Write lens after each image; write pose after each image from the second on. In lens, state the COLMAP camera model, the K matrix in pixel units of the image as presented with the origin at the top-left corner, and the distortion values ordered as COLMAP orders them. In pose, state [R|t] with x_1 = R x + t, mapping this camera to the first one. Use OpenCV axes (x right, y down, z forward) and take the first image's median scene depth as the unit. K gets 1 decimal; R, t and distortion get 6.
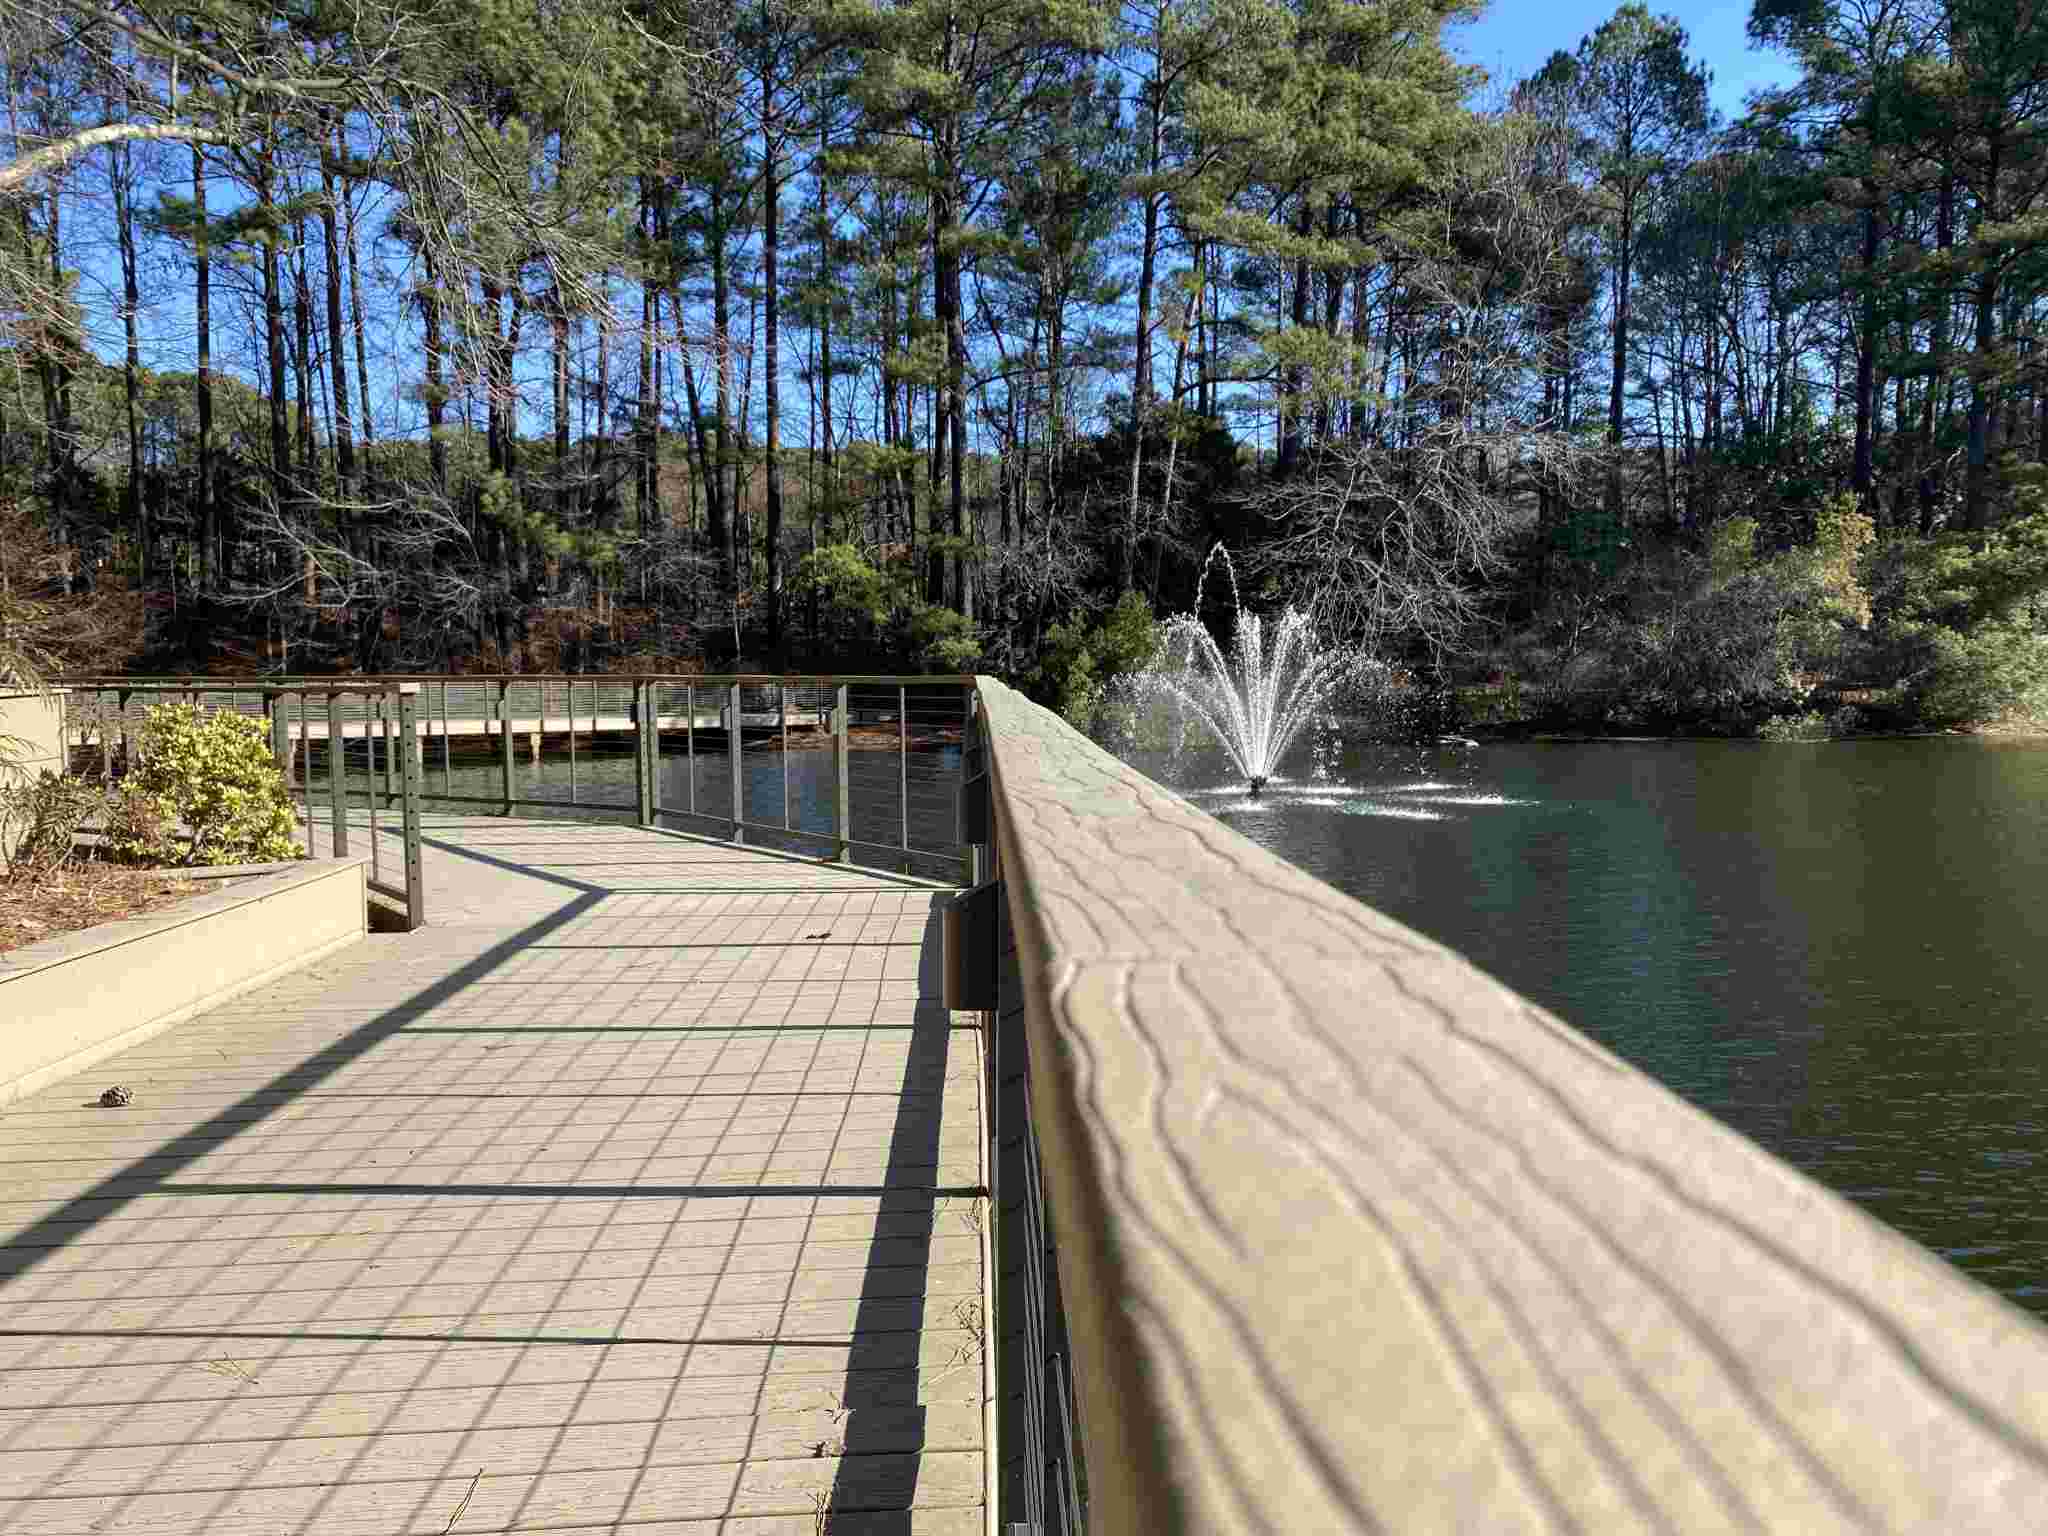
lens RADIAL K [[1557.1, 0, 1015.5], [0, 1557.1, 763.9], [0, 0, 1]] dist [0.067588, -0.070699]
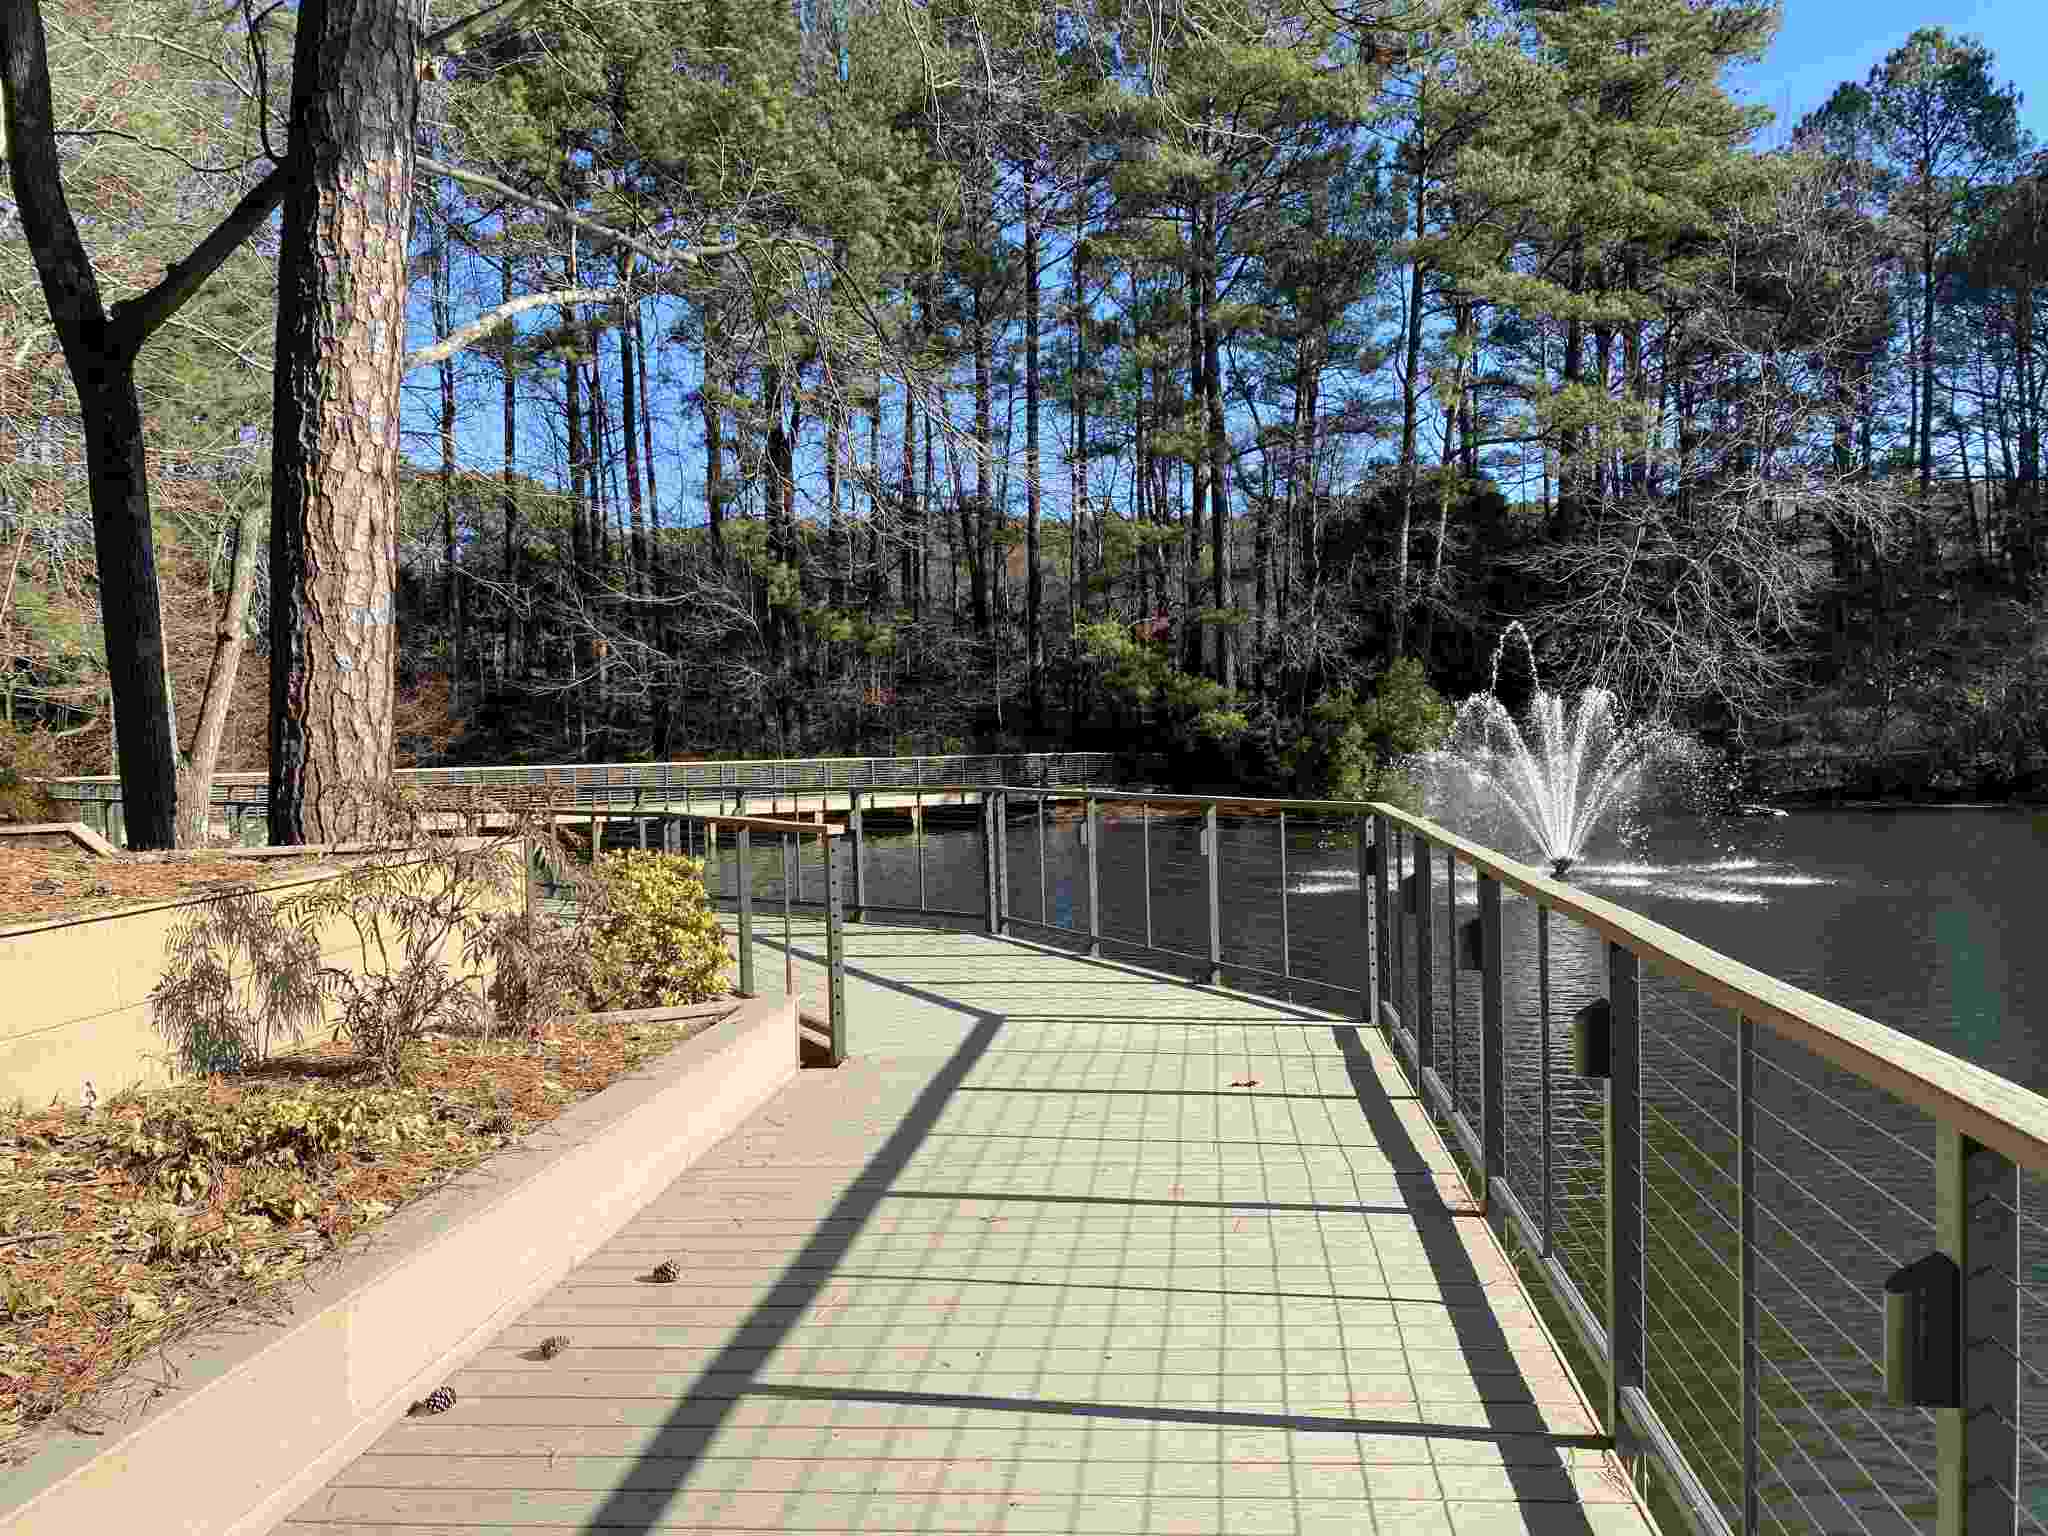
lens RADIAL K [[1559.7, 0, 1037.7], [0, 1559.7, 759.1], [0, 0, 1]] dist [0.058830, -0.038927]
pose [[0.990128, -0.015715, -0.139283, -0.015406], [0.009692, 0.998993, -0.043818, -0.006999], [0.139831, 0.042035, 0.989283, -0.001010]]
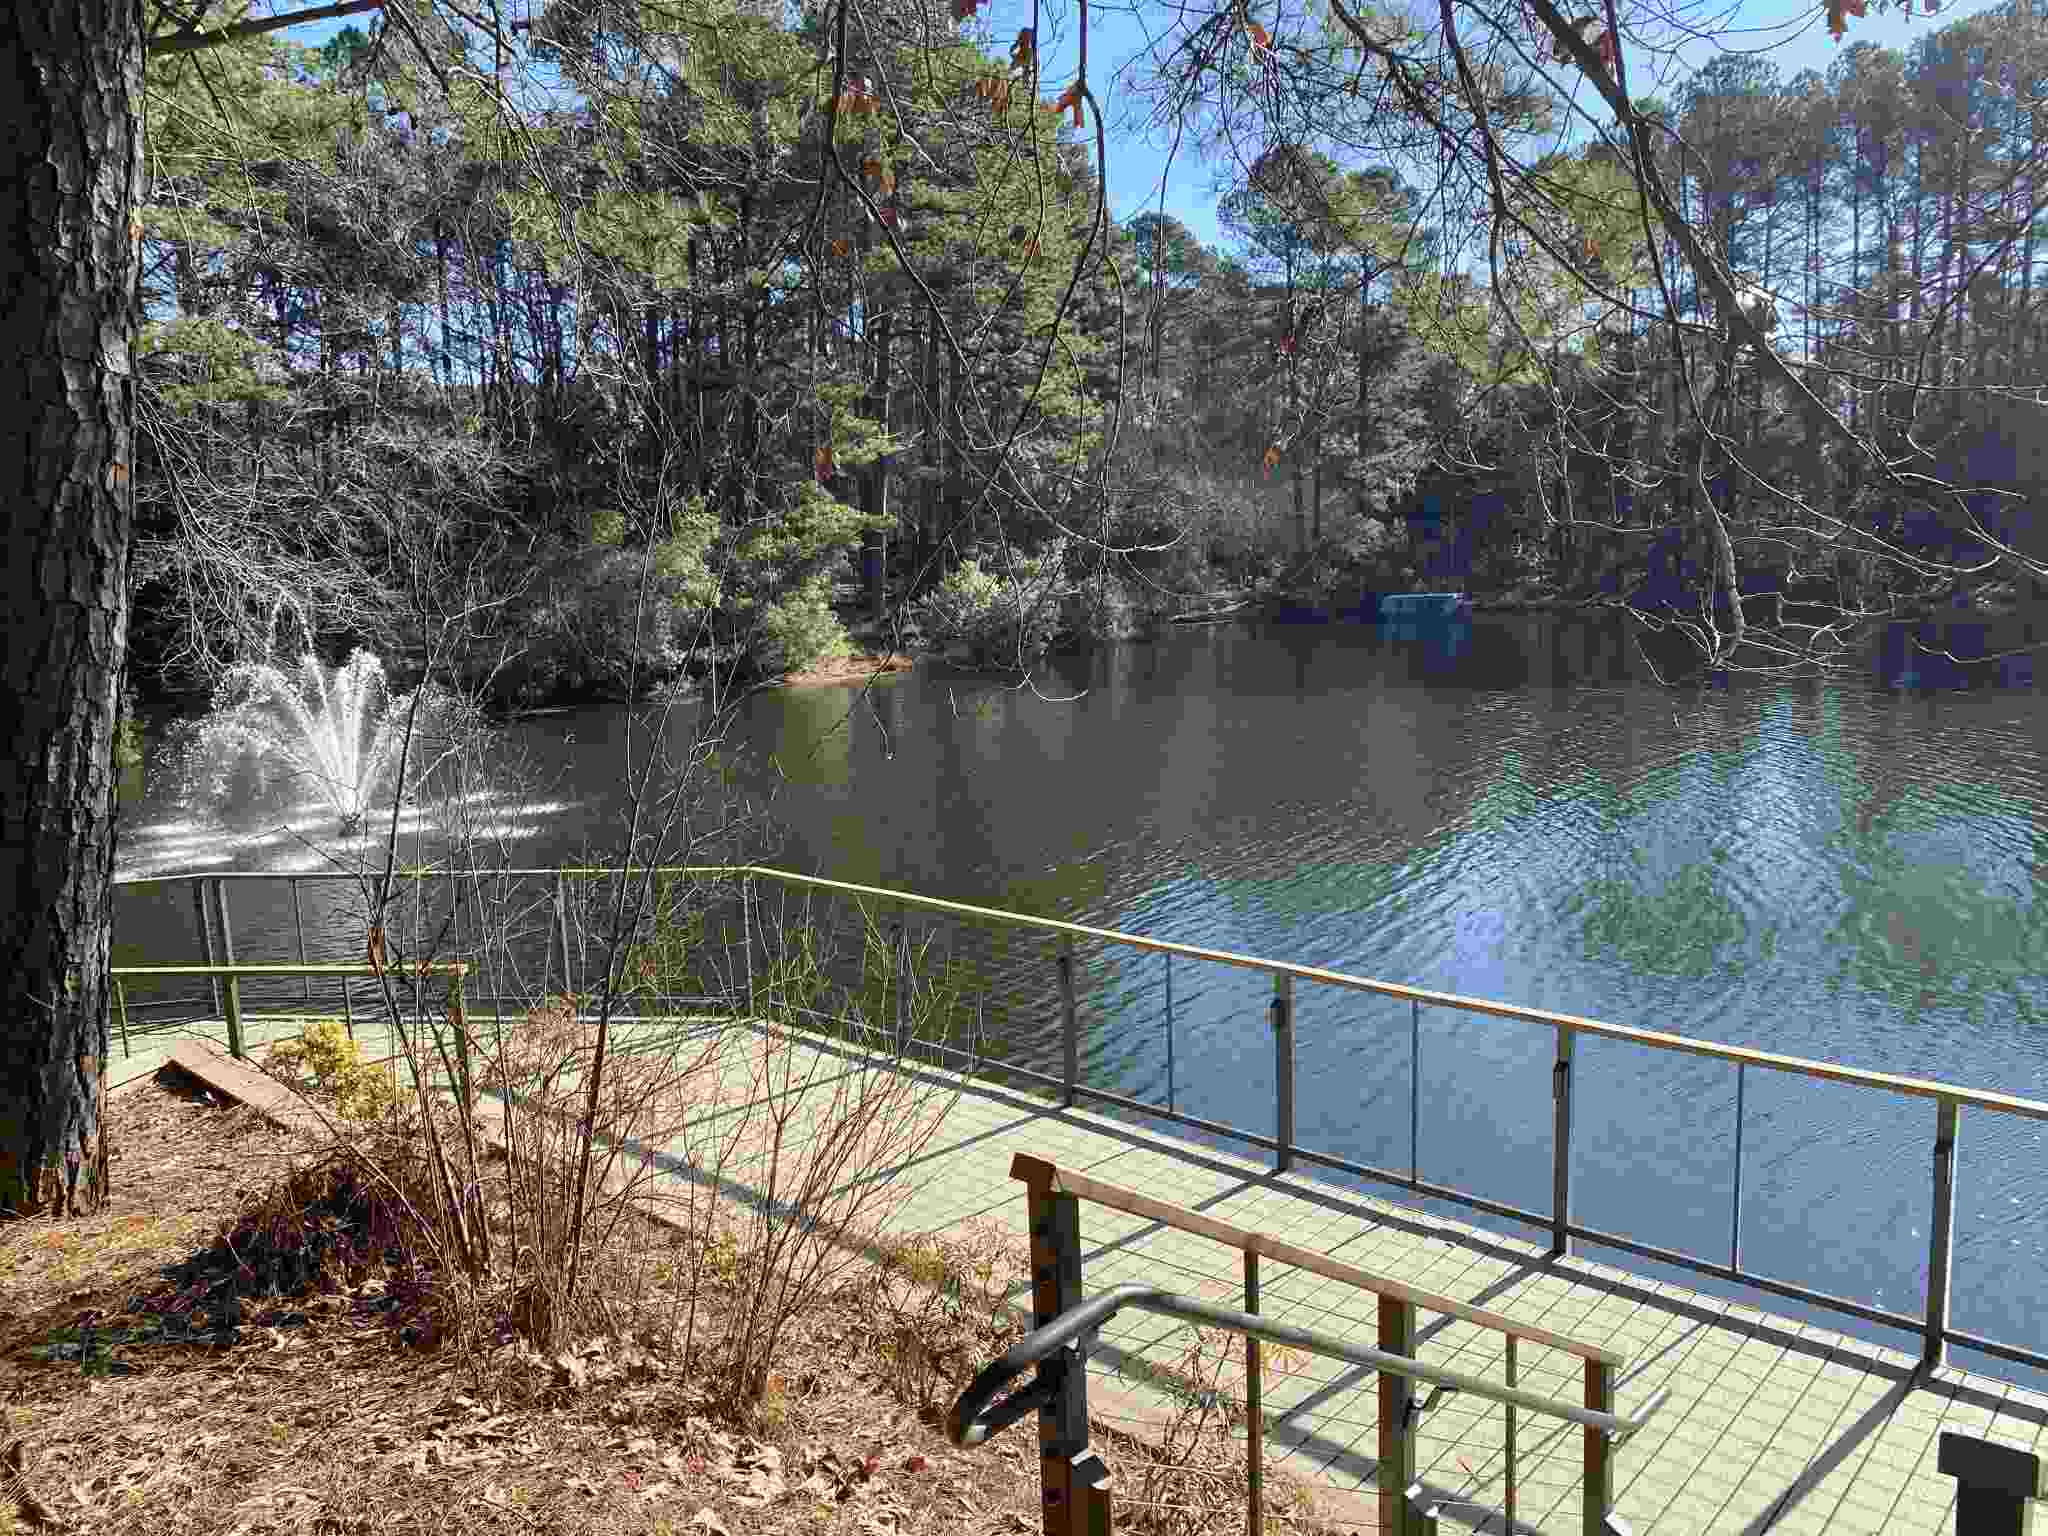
lens RADIAL K [[1579.0, 0, 1015.1], [0, 1579.0, 777.1], [0, 0, 1]] dist [0.004095, -0.005959]
pose [[0.714200, -0.121606, 0.689297, -0.134268], [0.082566, 0.992553, 0.089557, -0.040132], [-0.695055, -0.007049, 0.718922, -0.029084]]
